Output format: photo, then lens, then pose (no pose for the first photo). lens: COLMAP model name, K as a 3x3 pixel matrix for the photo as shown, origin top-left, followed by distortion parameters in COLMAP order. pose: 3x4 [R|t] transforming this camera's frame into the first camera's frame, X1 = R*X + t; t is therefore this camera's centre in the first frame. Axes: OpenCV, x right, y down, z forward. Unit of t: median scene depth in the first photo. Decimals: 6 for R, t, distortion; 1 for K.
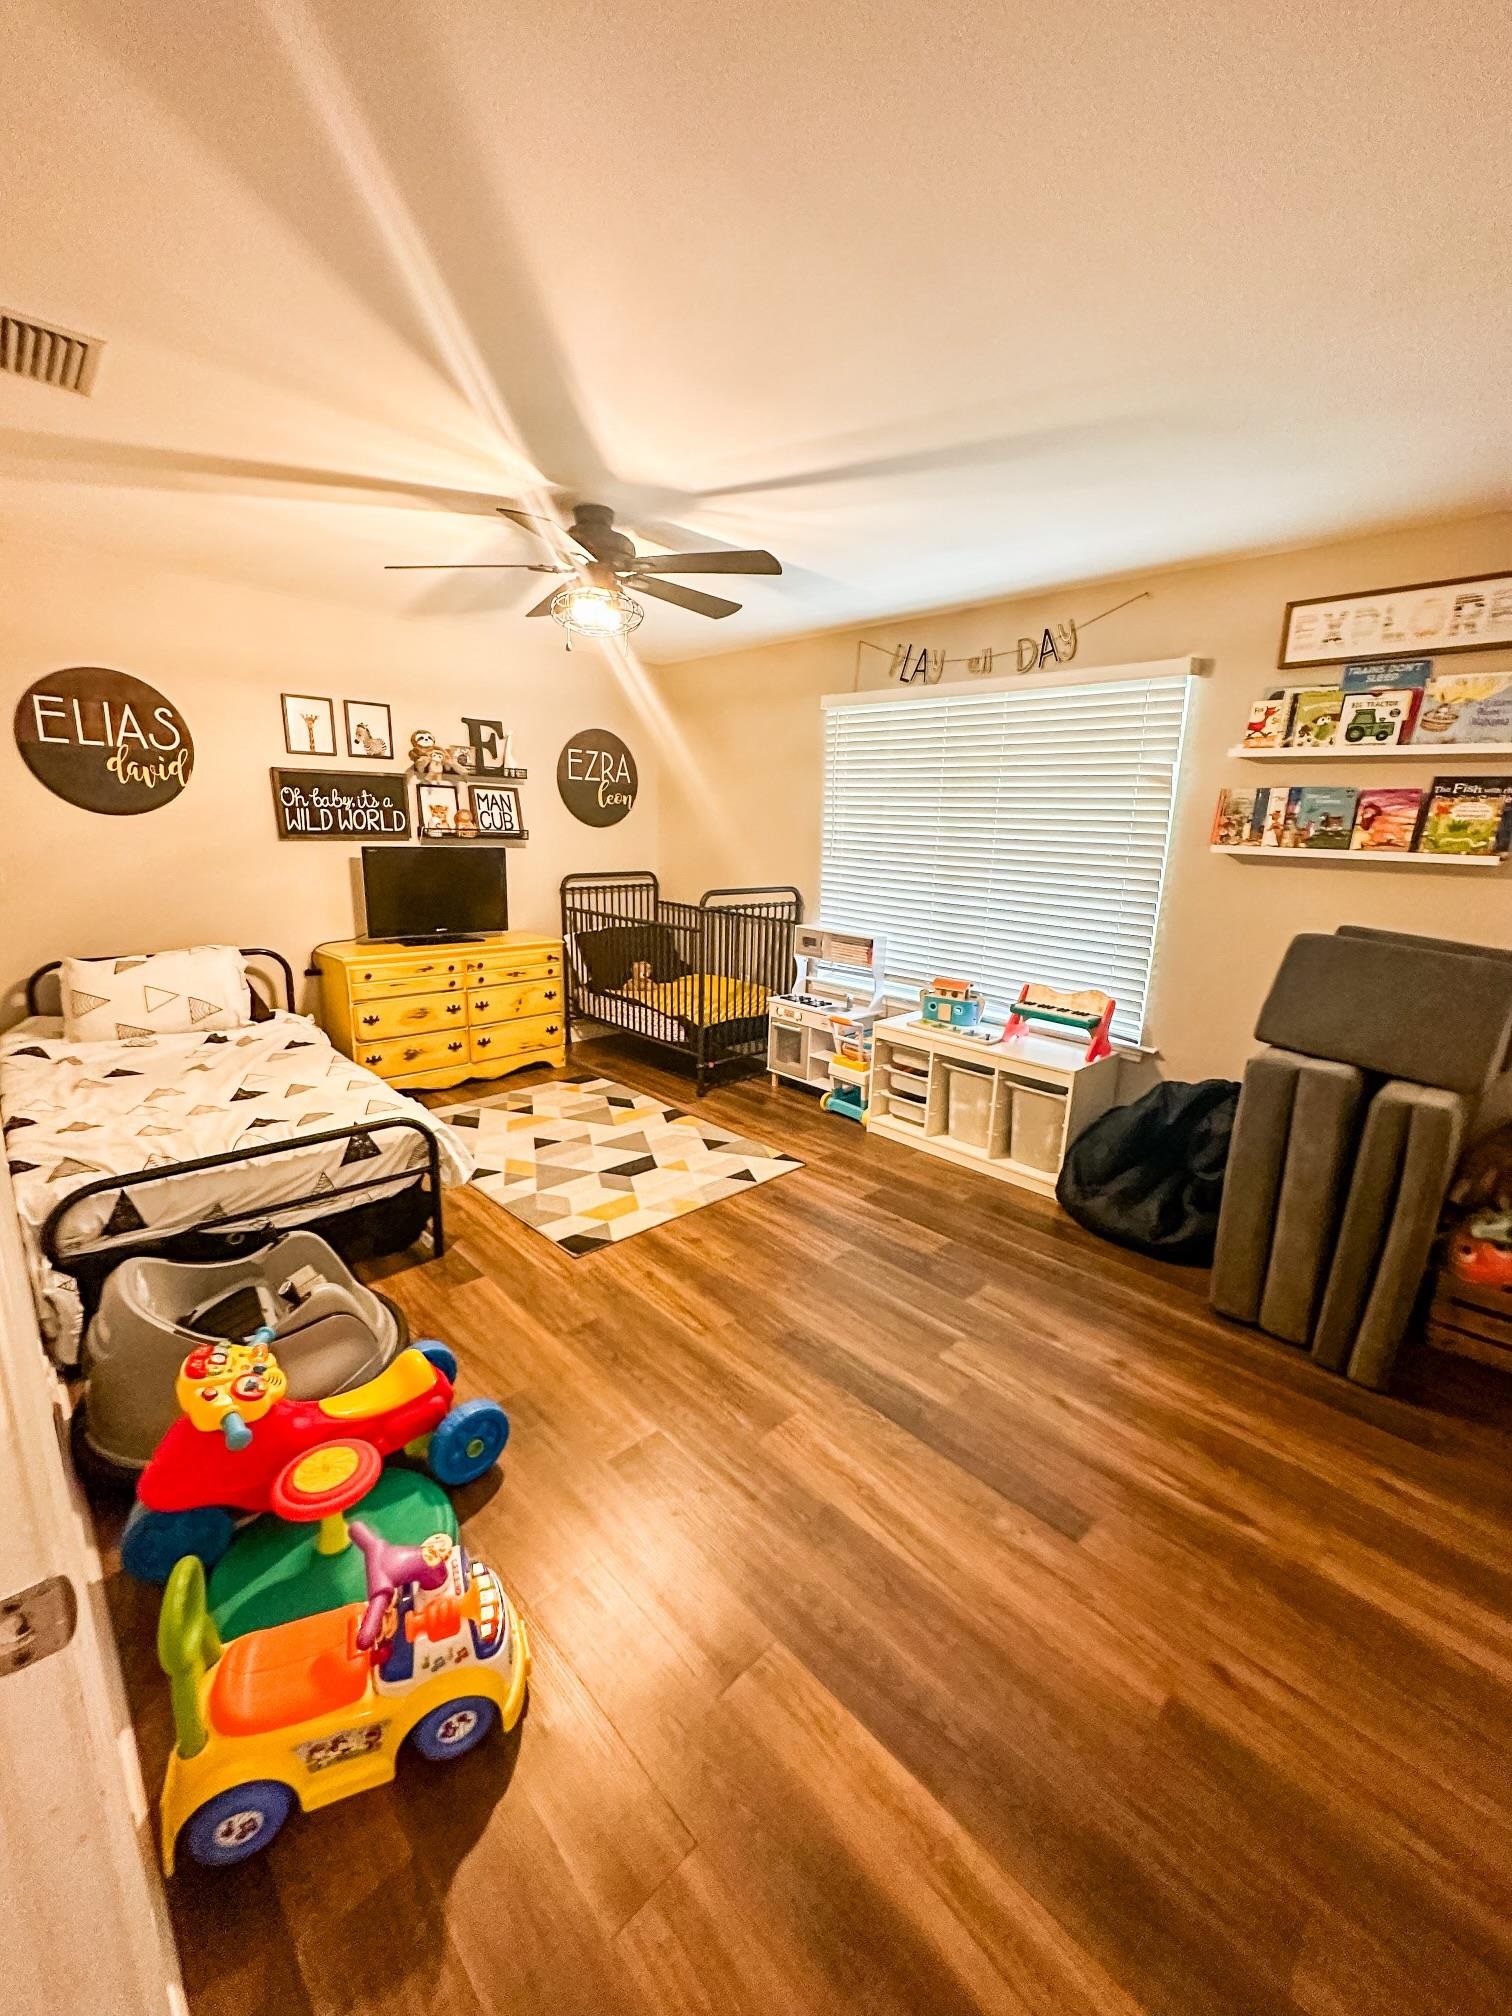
lens RADIAL K [[805.2, 0, 757.4], [0, 805.2, 1005.9], [0, 0, 1]] dist [-0.000743, 0.000324]
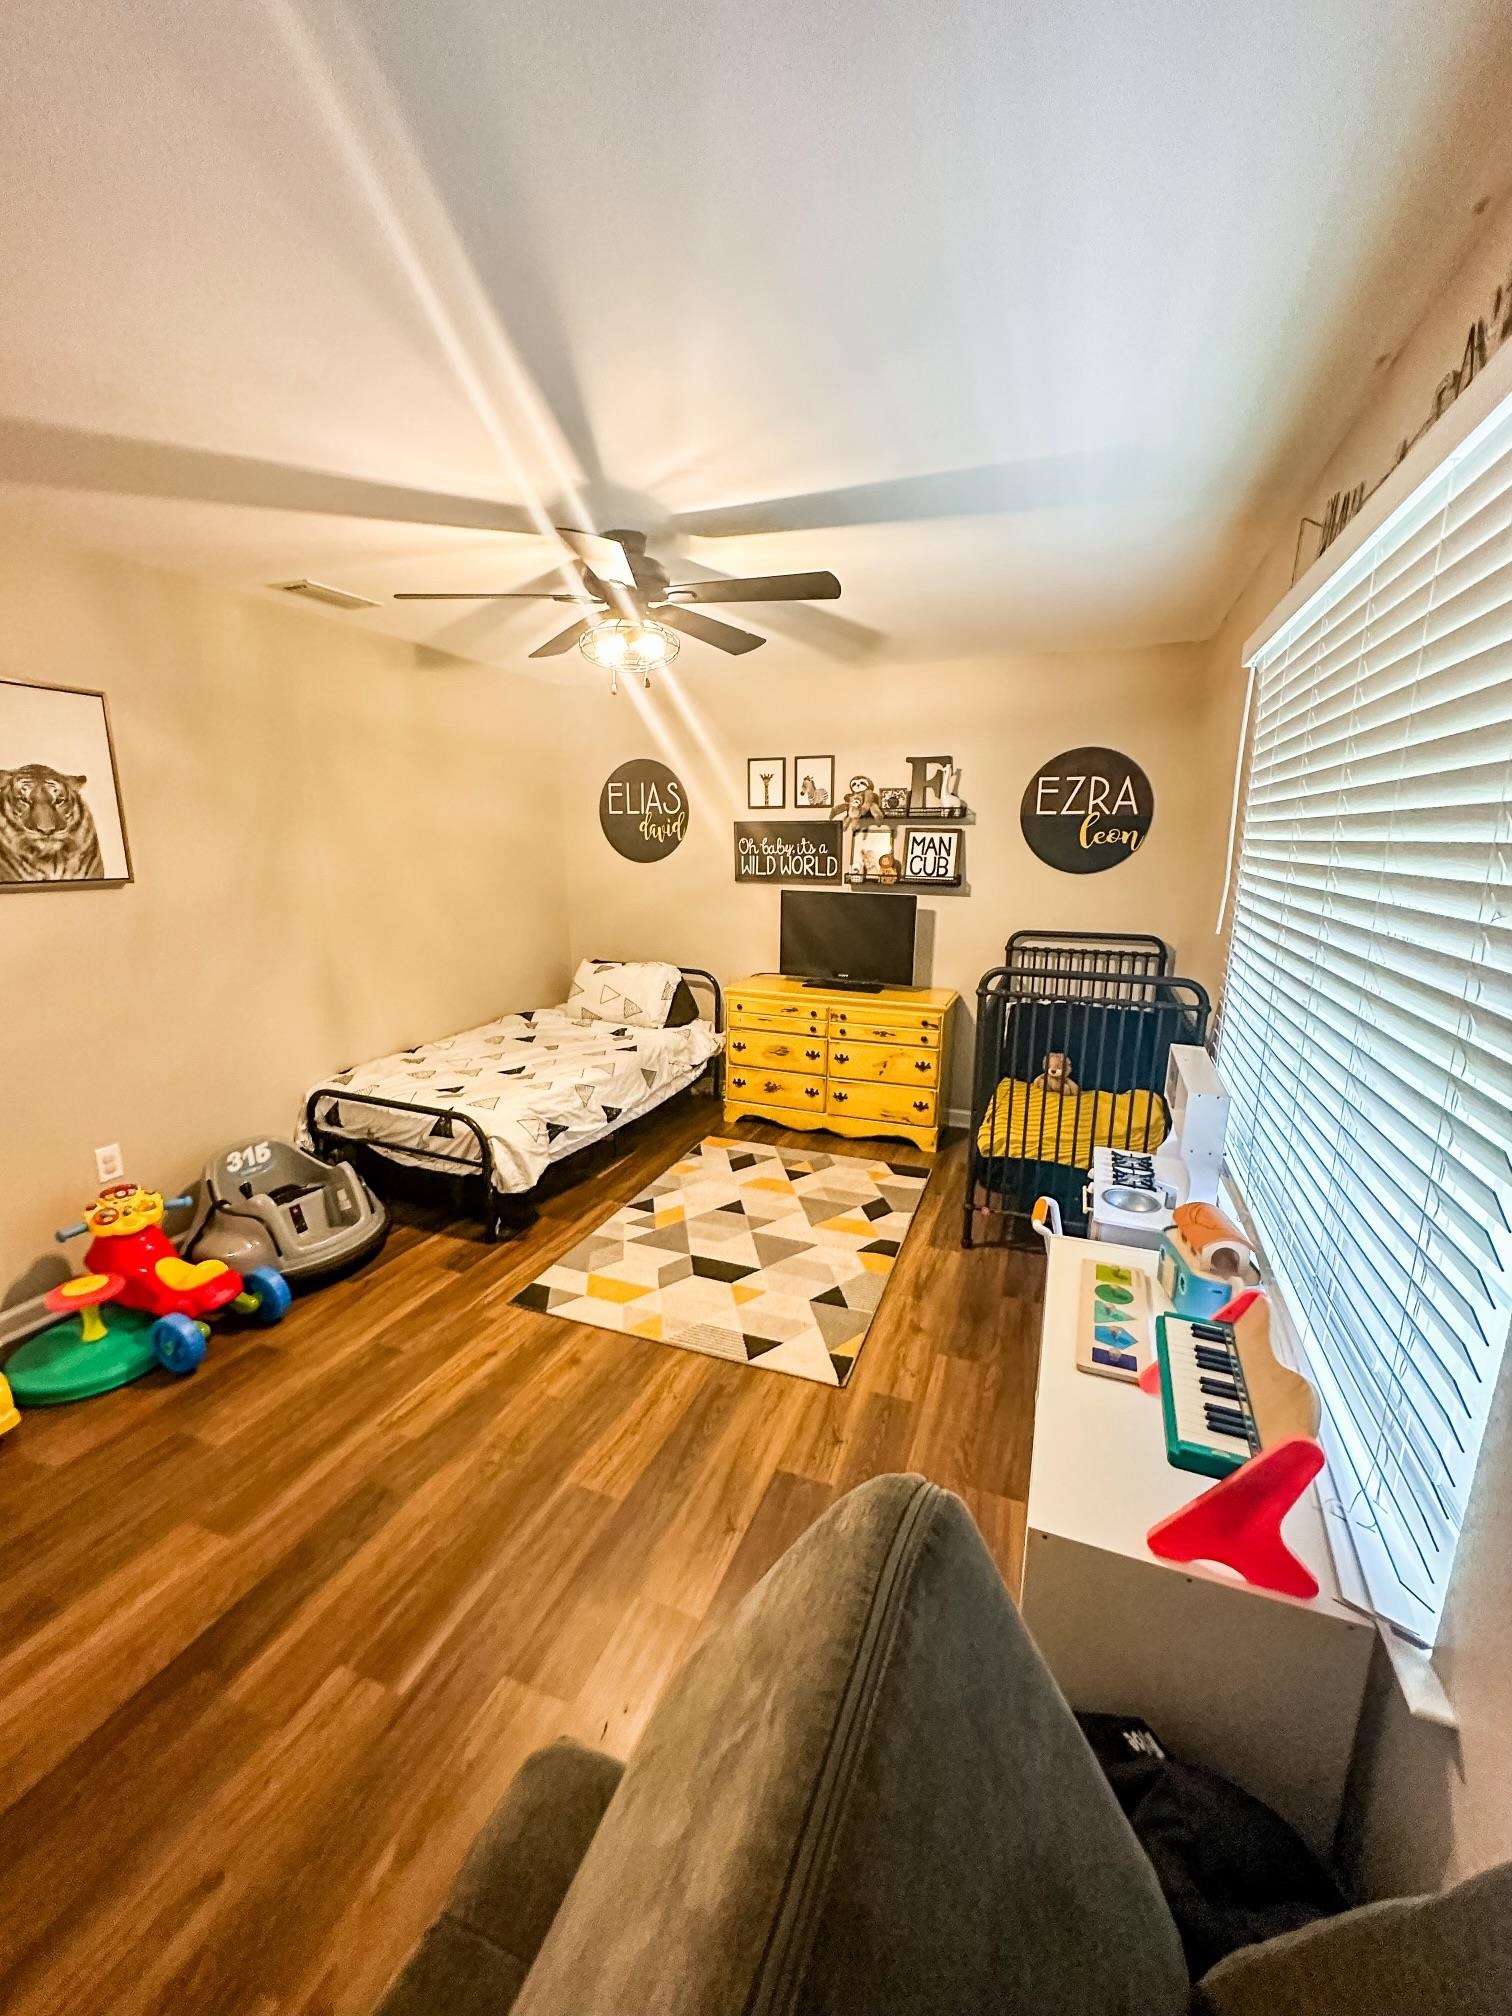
lens RADIAL K [[805.2, 0, 757.4], [0, 805.2, 1005.9], [0, 0, 1]] dist [-0.000743, 0.000324]
pose [[0.416421, 0.159921, -0.894997, 0.489933], [-0.198467, 0.976657, 0.082170, -0.127734], [0.887245, 0.143410, 0.438439, 0.516622]]
